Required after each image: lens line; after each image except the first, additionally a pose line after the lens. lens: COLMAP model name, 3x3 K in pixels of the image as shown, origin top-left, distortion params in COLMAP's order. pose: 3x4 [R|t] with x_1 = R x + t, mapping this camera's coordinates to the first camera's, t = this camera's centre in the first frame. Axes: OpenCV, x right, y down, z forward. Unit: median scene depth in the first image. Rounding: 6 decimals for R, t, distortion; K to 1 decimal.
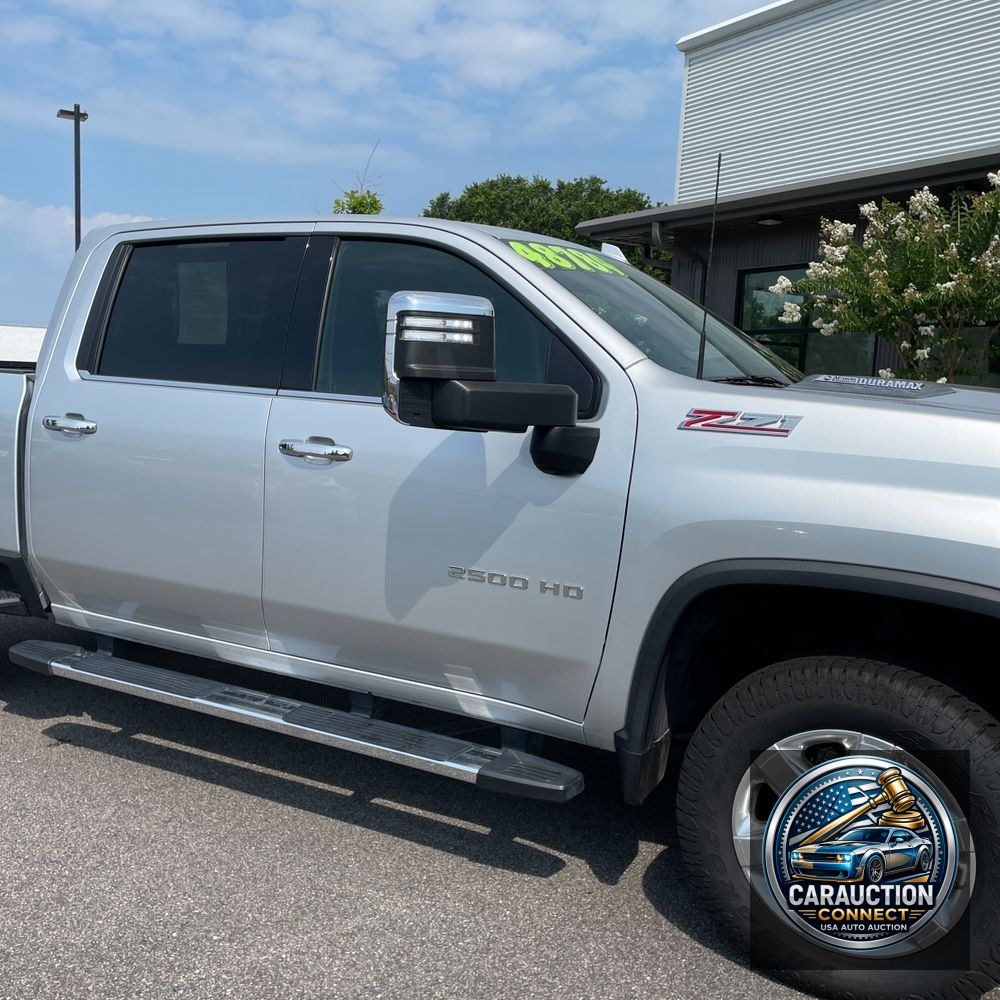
lens RADIAL K [[1006.1, 0, 494.0], [0, 1006.1, 502.2], [0, 0, 1]] dist [0.097968, -0.132789]
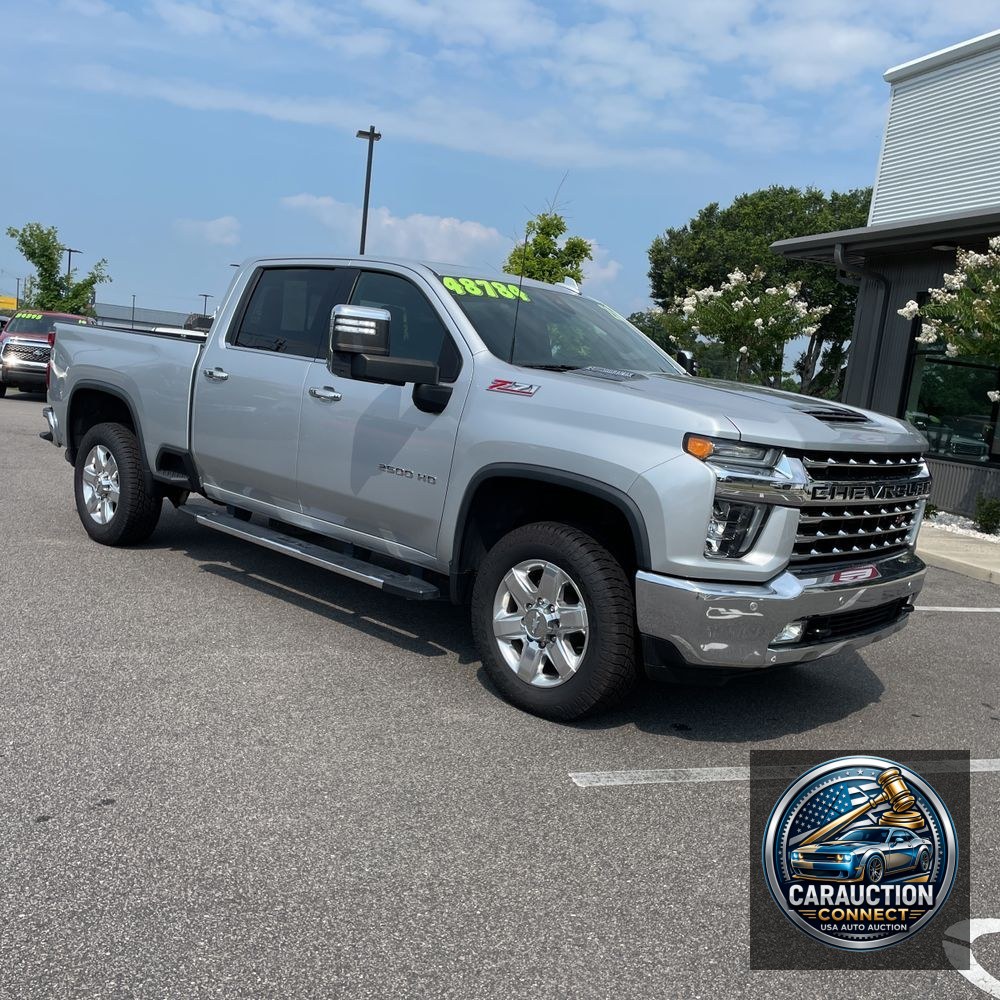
lens RADIAL K [[1005.8, 0, 501.6], [0, 1005.8, 517.9], [0, 0, 1]] dist [0.117604, -0.133827]
pose [[0.962590, 0.097735, -0.252723, 0.478843], [-0.095284, 0.995208, 0.021949, 0.077489], [0.253657, 0.002953, 0.967290, -0.497762]]
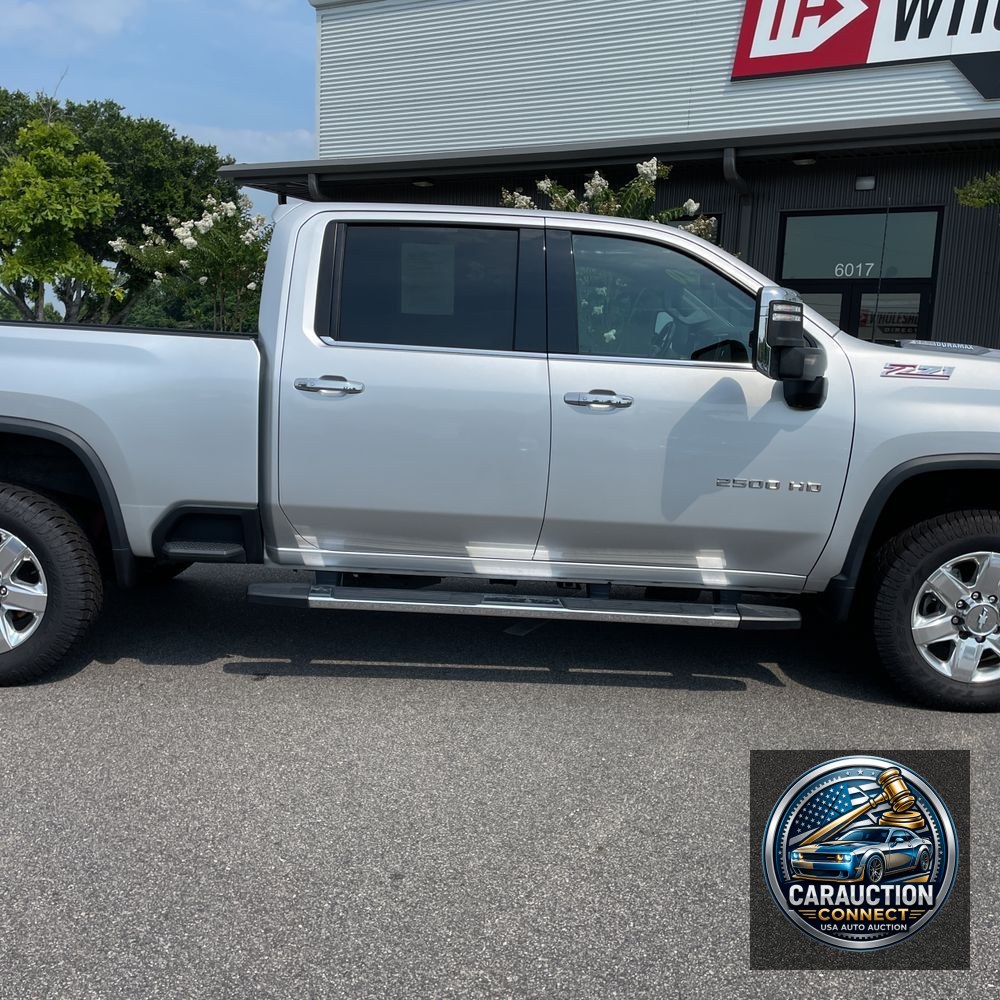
lens RADIAL K [[1006.1, 0, 494.0], [0, 1006.1, 502.2], [0, 0, 1]] dist [0.097968, -0.132789]
pose [[0.880238, -0.080908, 0.467584, -0.774158], [0.054246, 0.996055, 0.070232, -0.015546], [-0.471421, -0.036456, 0.881154, -0.079431]]
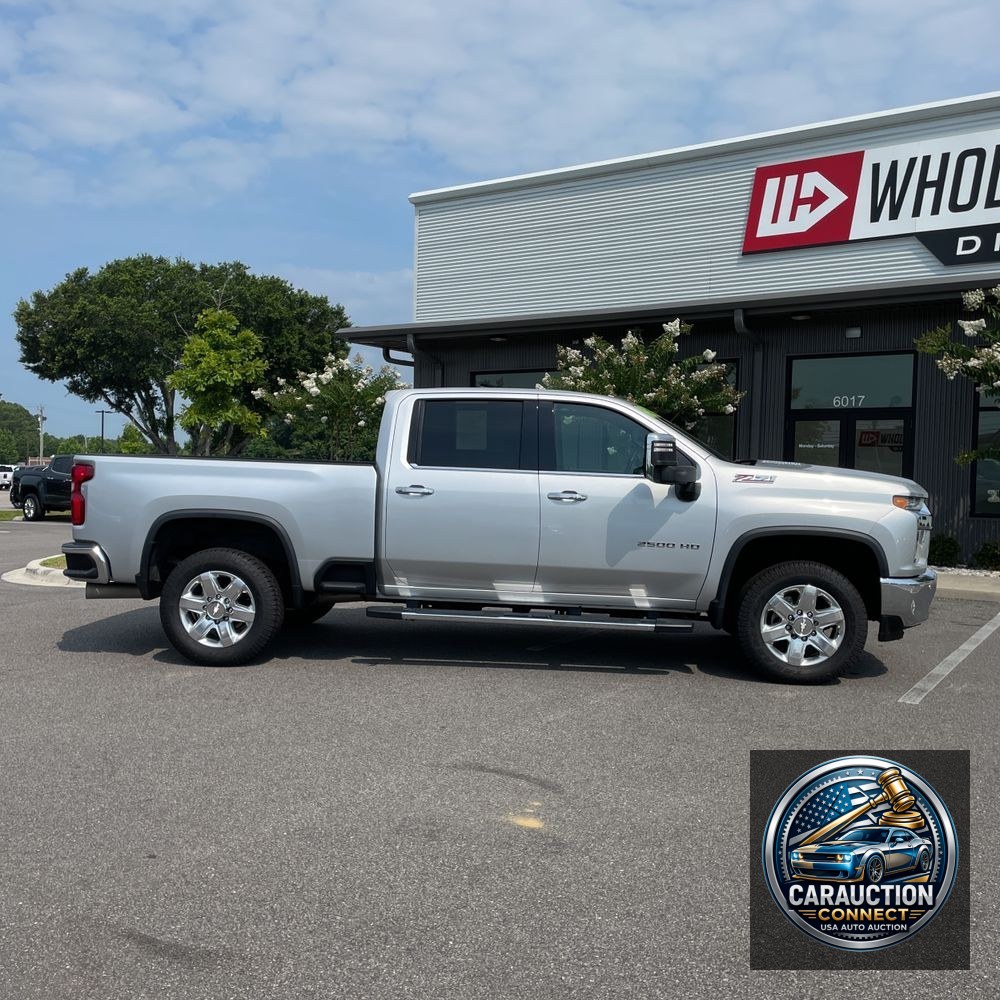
lens RADIAL K [[1006.1, 0, 494.0], [0, 1006.1, 502.2], [0, 0, 1]] dist [0.097968, -0.132789]
pose [[0.920054, -0.035490, 0.390182, -1.024887], [0.061388, 0.996647, -0.054101, 0.062080], [-0.386954, 0.073728, 0.919147, -0.862517]]
